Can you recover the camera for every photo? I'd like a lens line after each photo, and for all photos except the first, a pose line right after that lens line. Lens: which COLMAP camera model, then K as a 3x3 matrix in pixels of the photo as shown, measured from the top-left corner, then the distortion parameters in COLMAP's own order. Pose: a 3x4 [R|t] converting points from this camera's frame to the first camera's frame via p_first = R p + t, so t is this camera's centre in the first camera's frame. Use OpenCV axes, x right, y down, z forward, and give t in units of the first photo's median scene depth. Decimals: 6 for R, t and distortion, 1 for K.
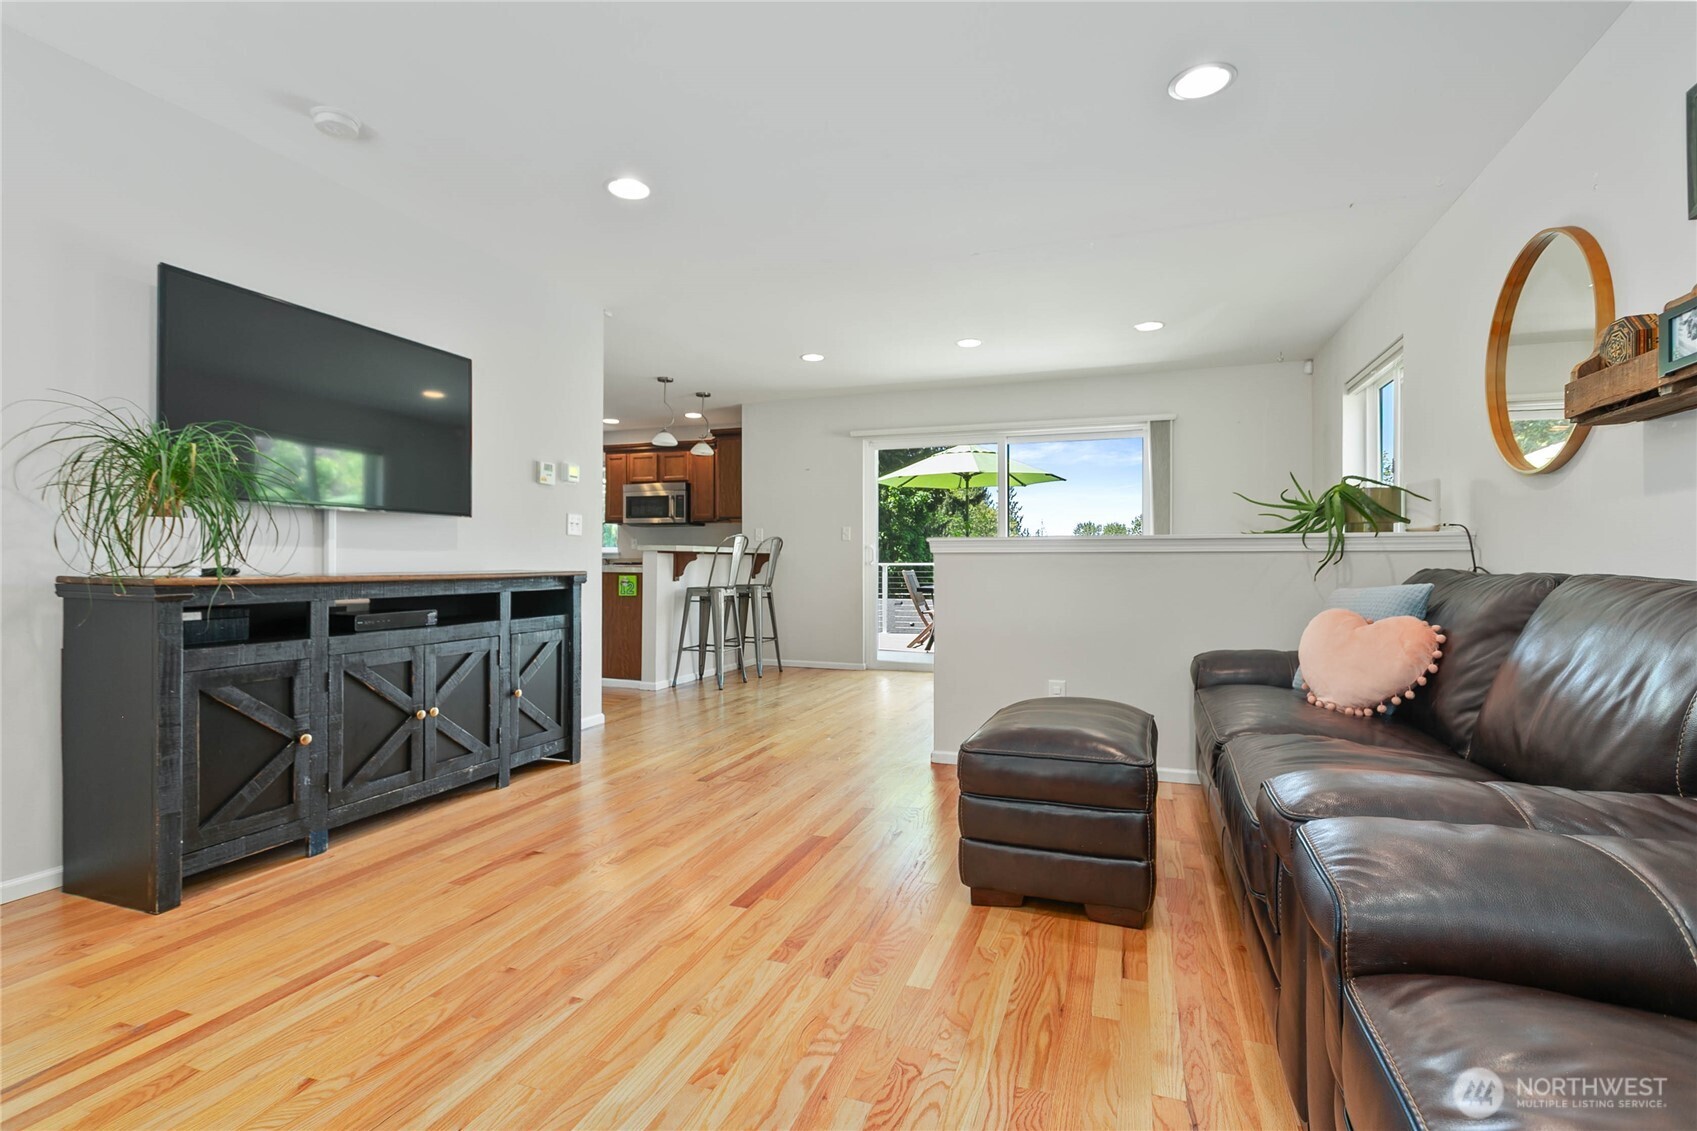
lens RADIAL K [[805.5, 0, 848.0], [0, 805.5, 558.6], [0, 0, 1]] dist [0.000973, 0.000614]
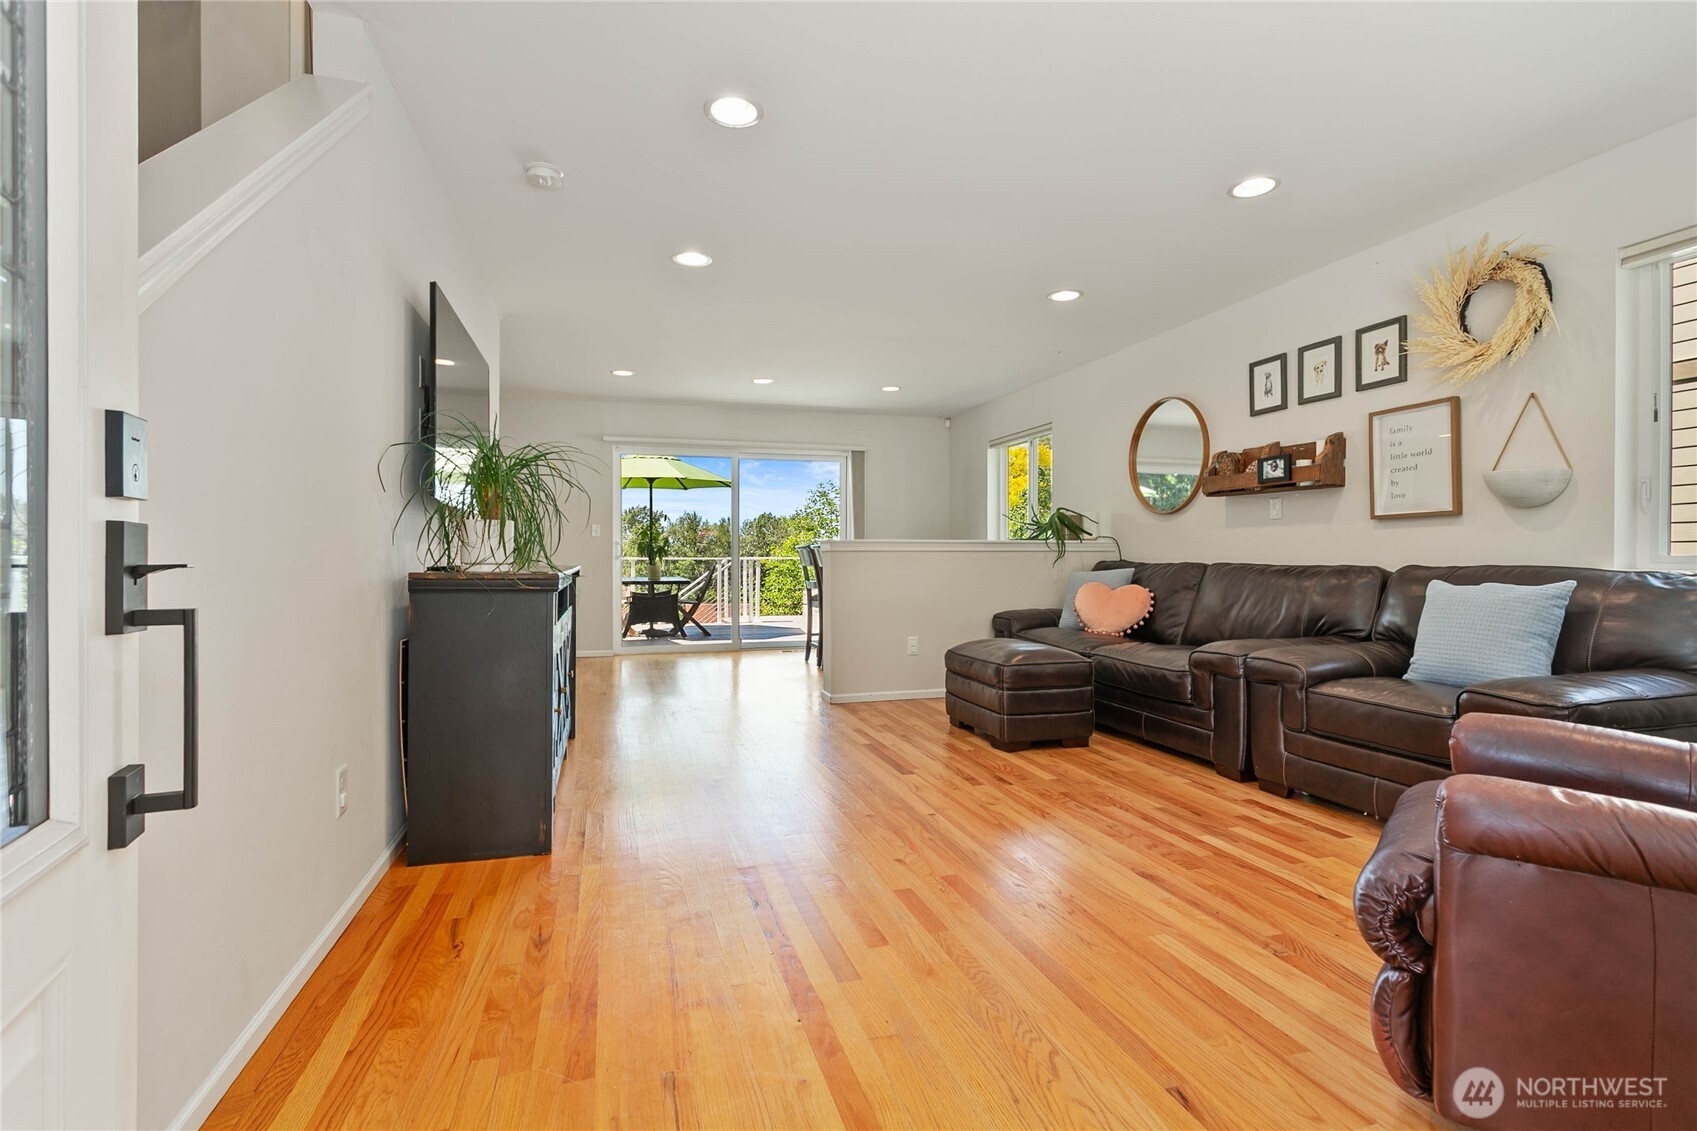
lens RADIAL K [[805.5, 0, 848.0], [0, 805.5, 558.6], [0, 0, 1]] dist [0.000973, 0.000614]
pose [[0.811195, -0.003692, 0.584765, -1.084797], [-0.000975, 0.999970, 0.007666, -0.007428], [-0.584775, -0.006788, 0.811167, -0.206871]]
